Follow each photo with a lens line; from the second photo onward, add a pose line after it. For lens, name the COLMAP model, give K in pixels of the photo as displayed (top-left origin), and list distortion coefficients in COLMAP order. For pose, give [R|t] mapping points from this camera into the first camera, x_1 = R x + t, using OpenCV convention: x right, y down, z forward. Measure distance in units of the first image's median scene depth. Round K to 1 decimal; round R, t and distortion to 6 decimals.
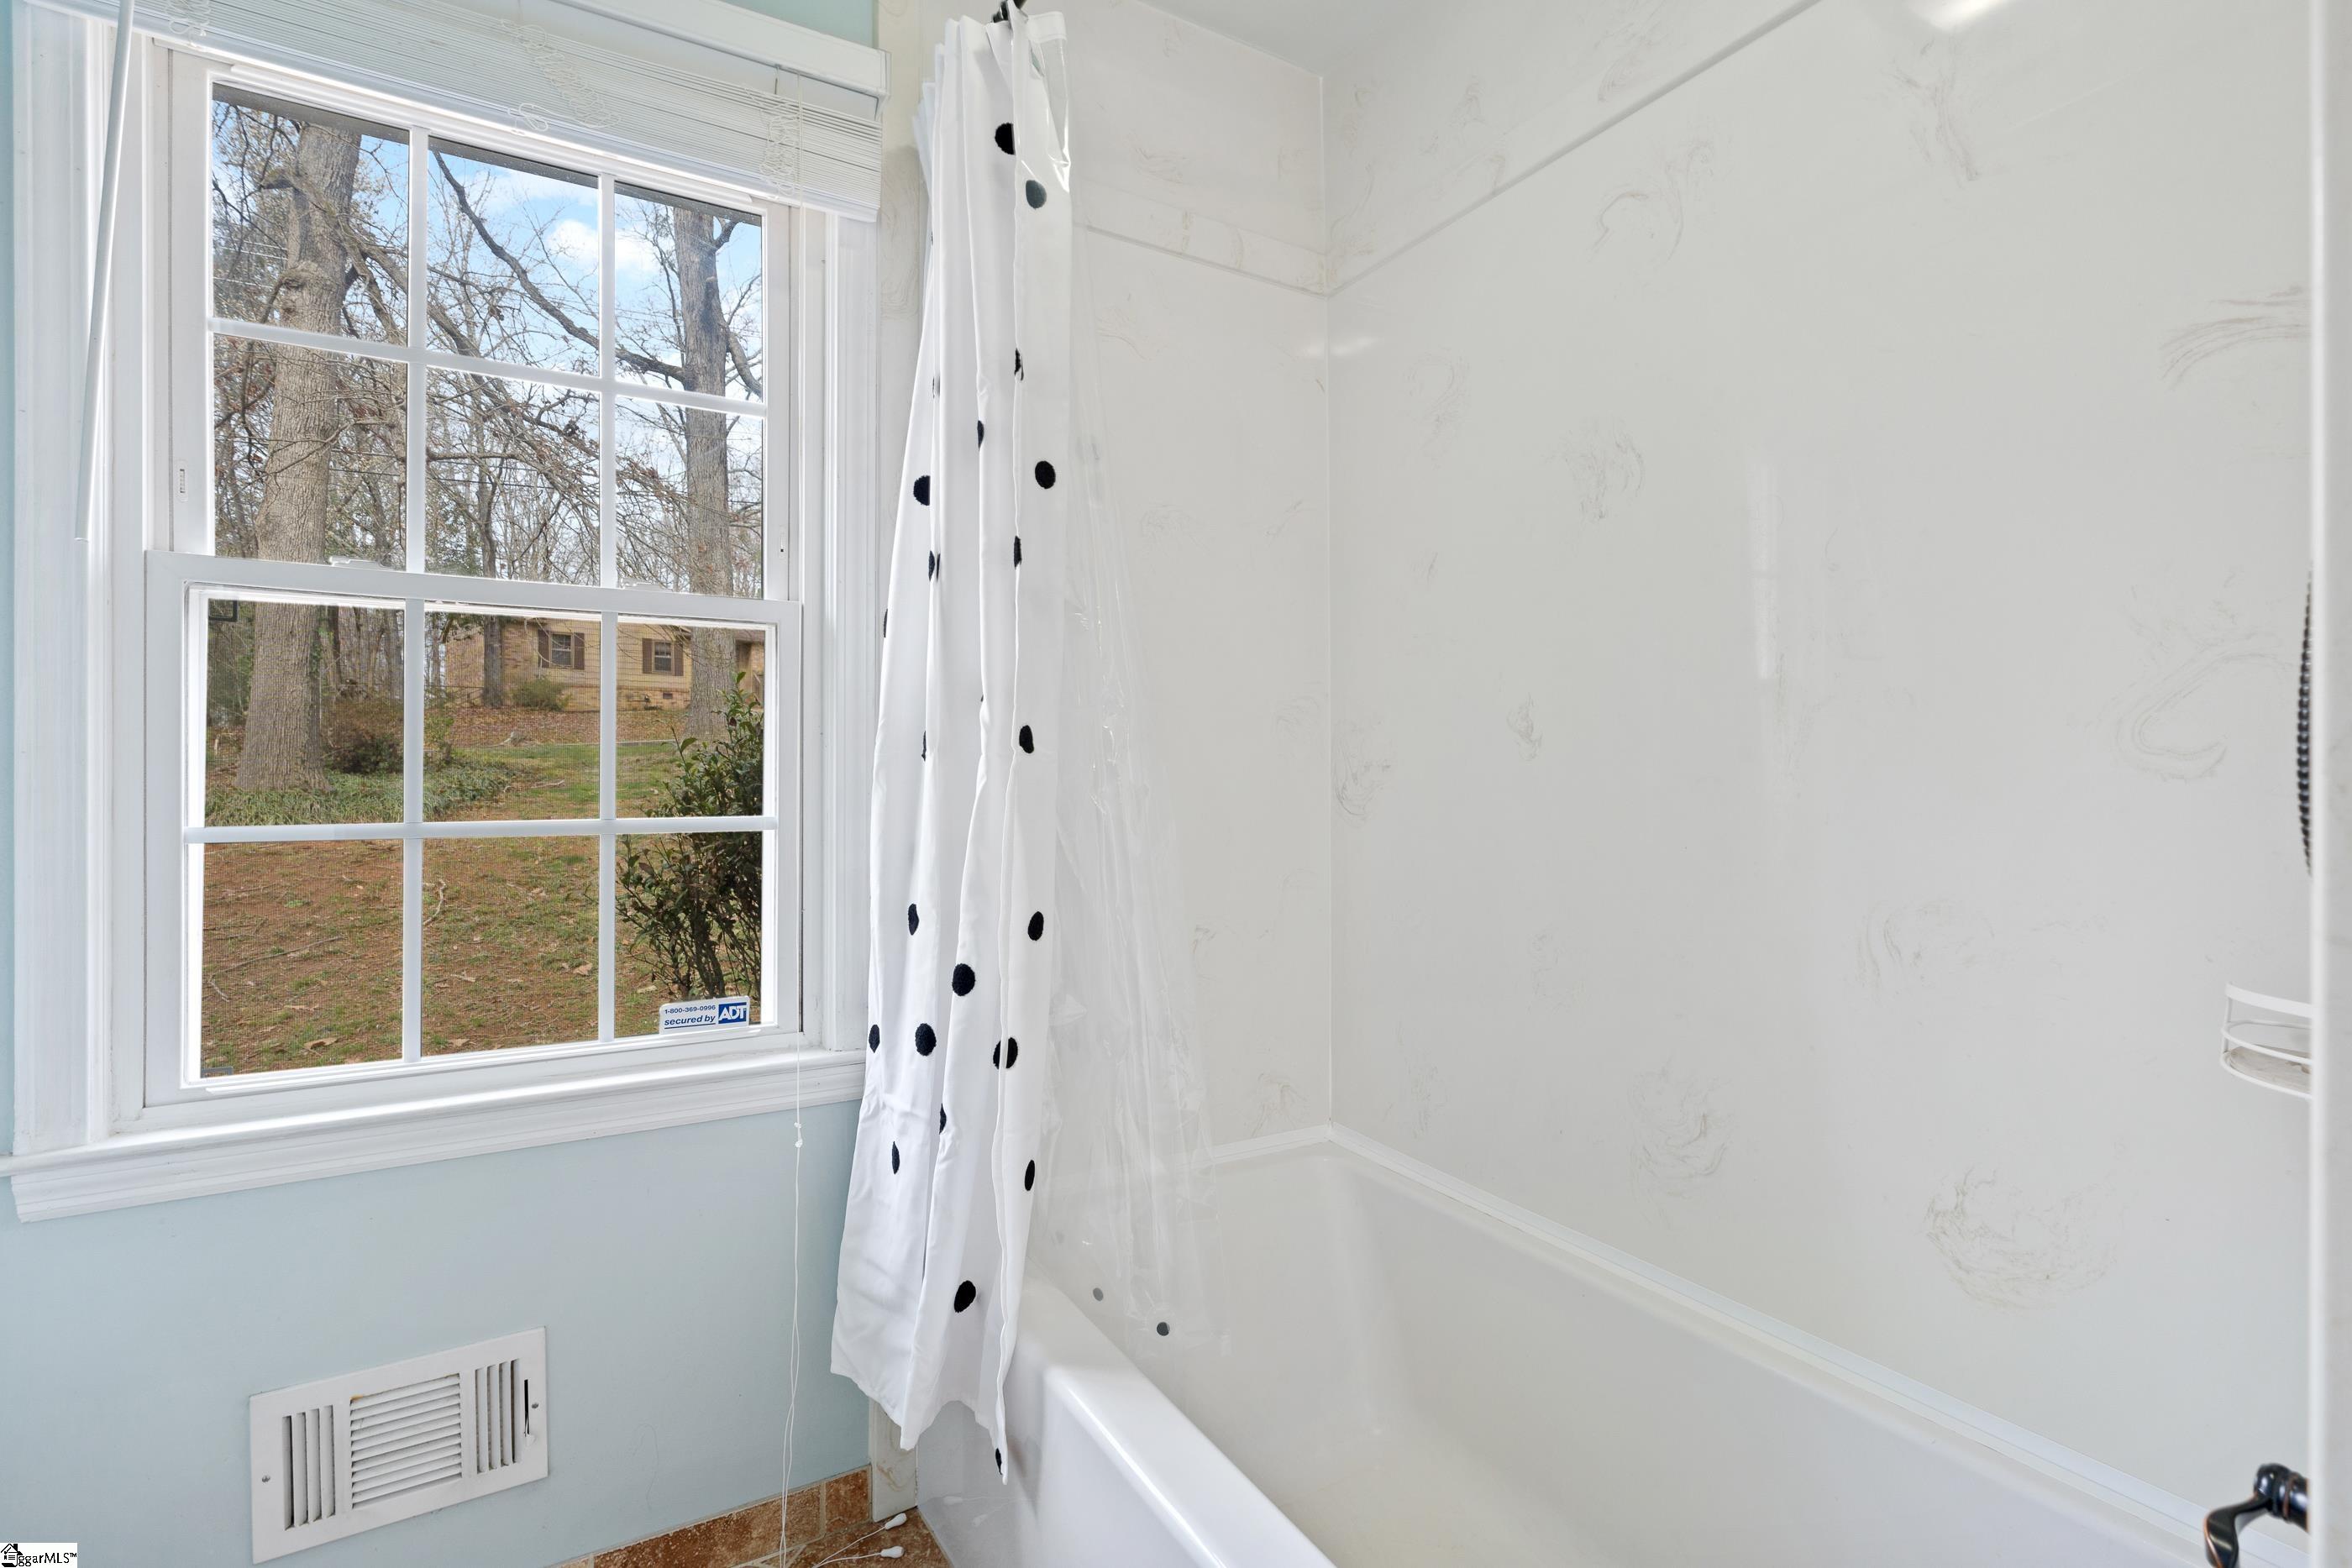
lens RADIAL K [[1076.5, 0, 1169.9], [0, 1076.5, 785.9], [0, 0, 1]] dist [-0.001976, -0.000008]
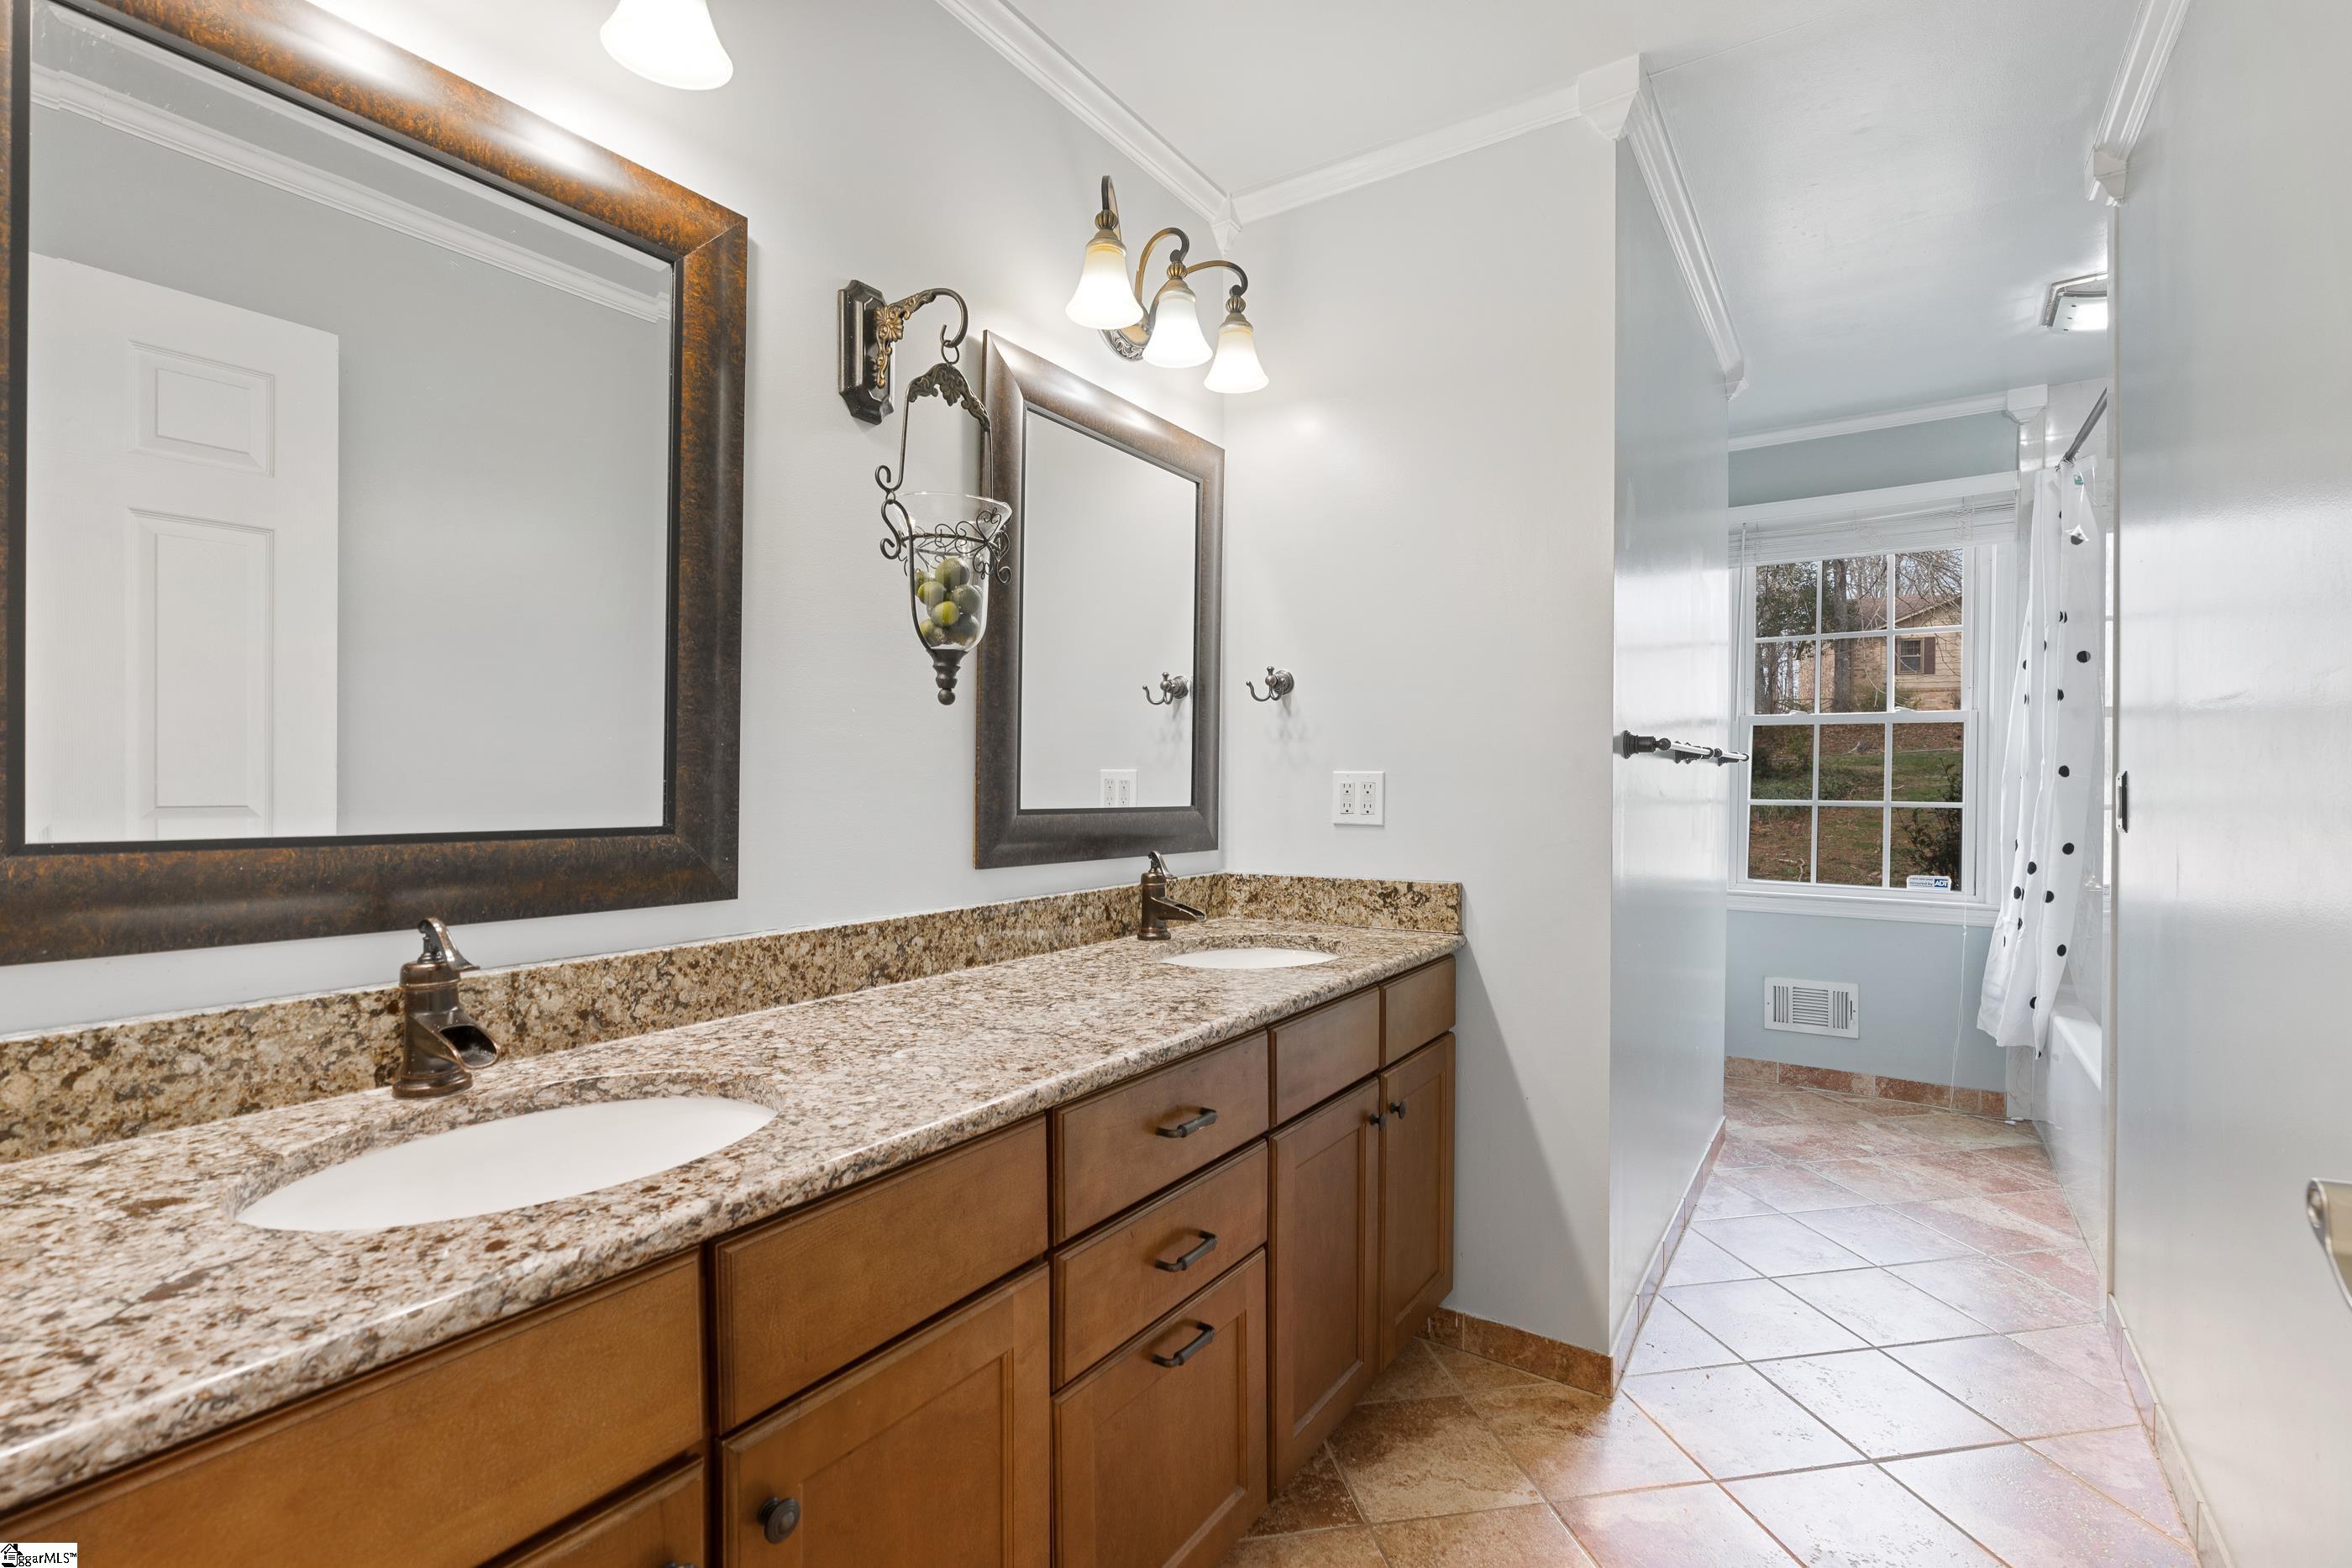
lens RADIAL K [[1076.5, 0, 1169.9], [0, 1076.5, 785.9], [0, 0, 1]] dist [-0.001976, -0.000008]
pose [[0.436754, 0.011811, -0.899503, 1.117755], [-0.015597, 0.999863, 0.005555, 0.008081], [0.899446, 0.011603, 0.436879, -1.791871]]
